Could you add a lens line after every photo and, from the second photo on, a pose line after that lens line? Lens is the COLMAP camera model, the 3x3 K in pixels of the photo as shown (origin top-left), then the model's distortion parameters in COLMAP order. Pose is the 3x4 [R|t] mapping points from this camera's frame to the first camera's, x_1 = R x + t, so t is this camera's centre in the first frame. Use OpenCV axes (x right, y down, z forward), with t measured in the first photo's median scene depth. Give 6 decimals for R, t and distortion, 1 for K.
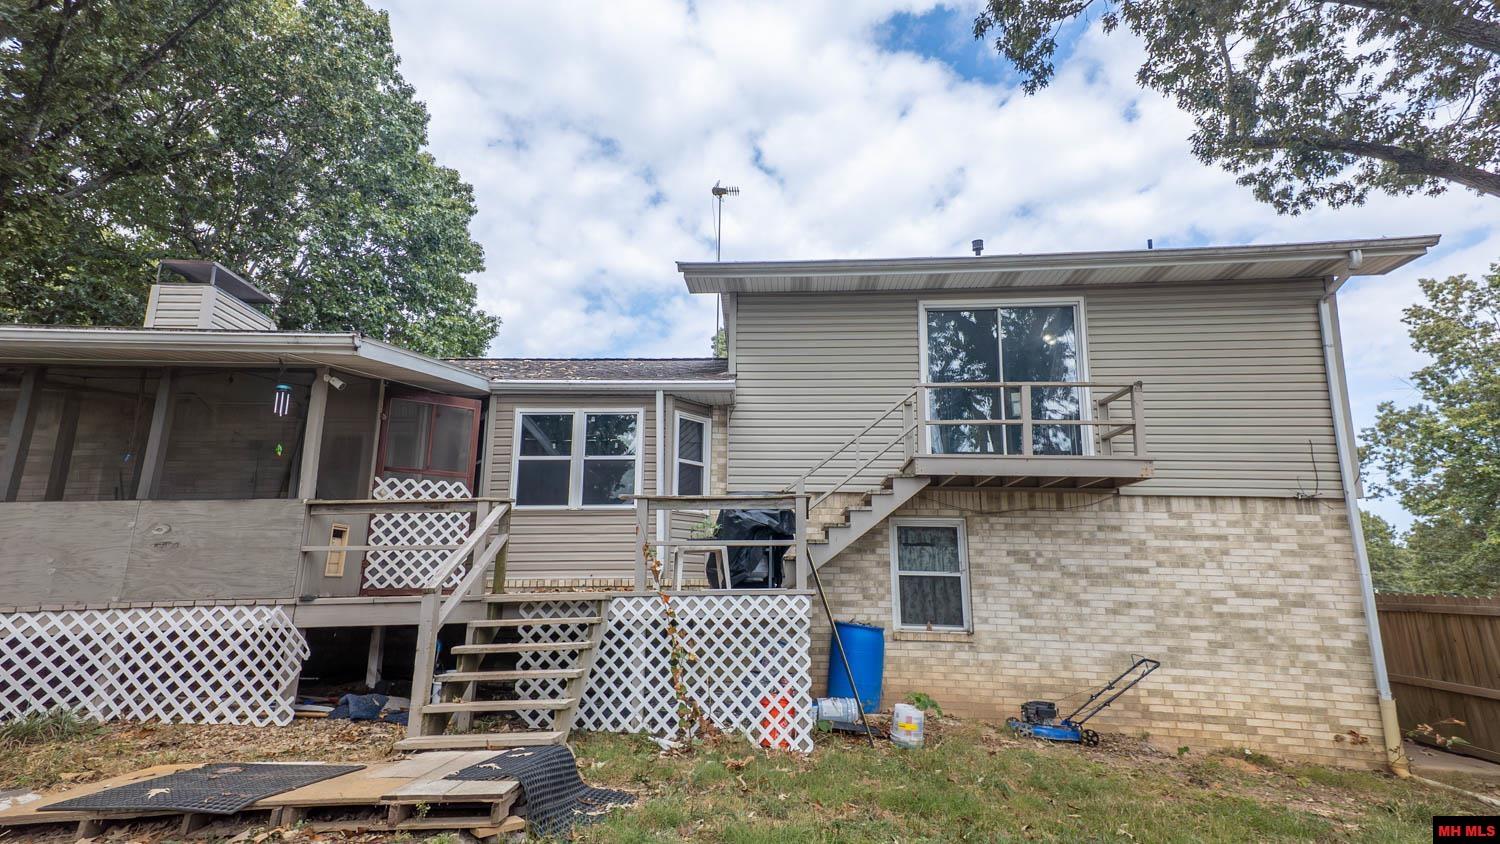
lens RADIAL K [[836.4, 0, 750.0], [0, 836.4, 422.0], [0, 0, 1]] dist [0.196630, -0.000377]
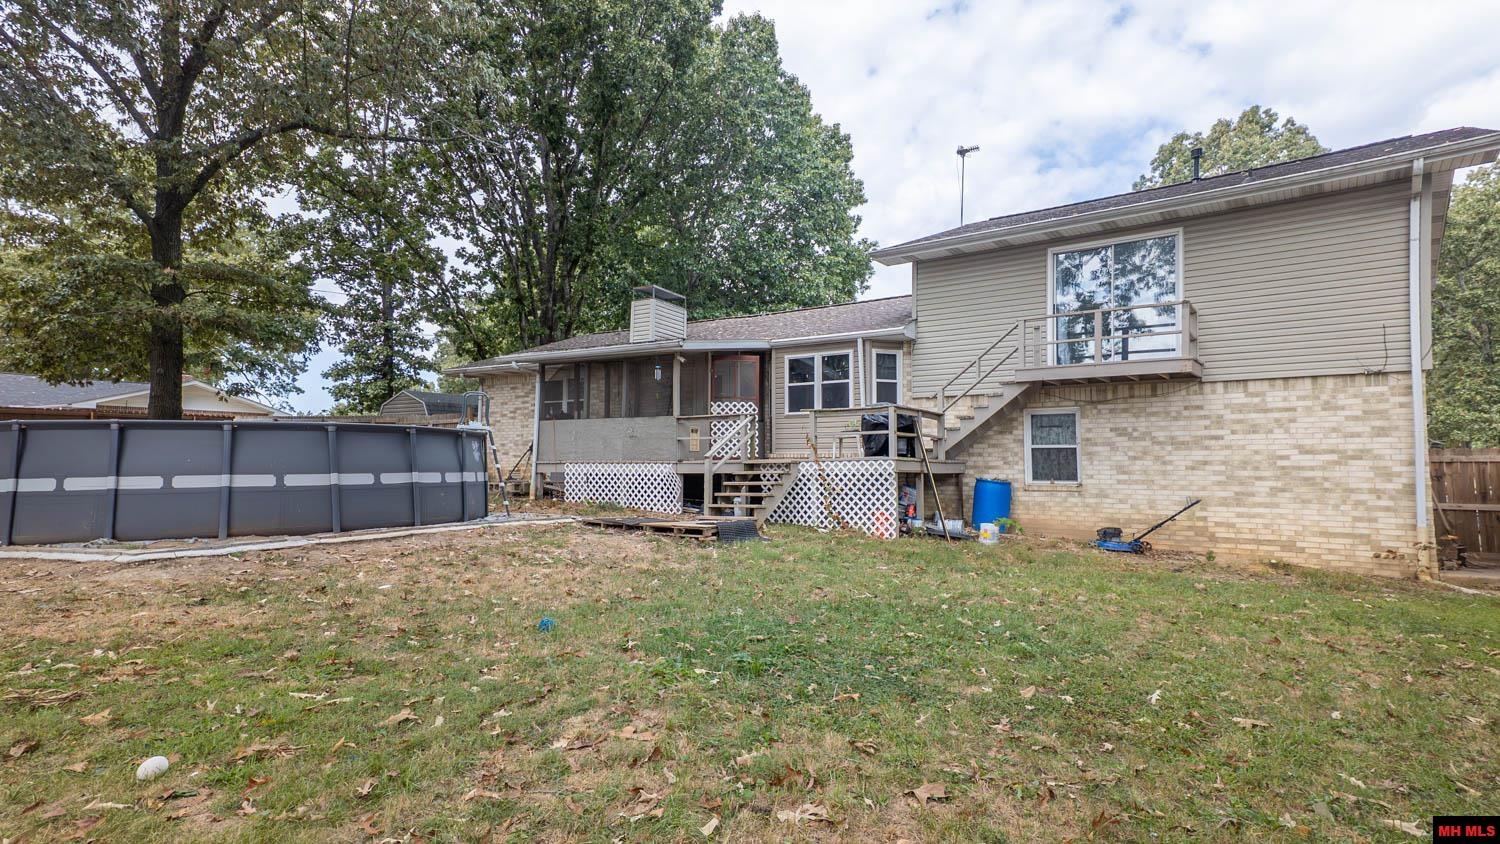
lens RADIAL K [[836.4, 0, 750.0], [0, 836.4, 422.0], [0, 0, 1]] dist [0.196630, -0.000377]
pose [[0.861344, -0.037165, -0.506661, 0.519862], [0.107846, 0.987966, 0.110873, -0.079822], [0.496443, -0.150142, 0.854986, -0.501272]]
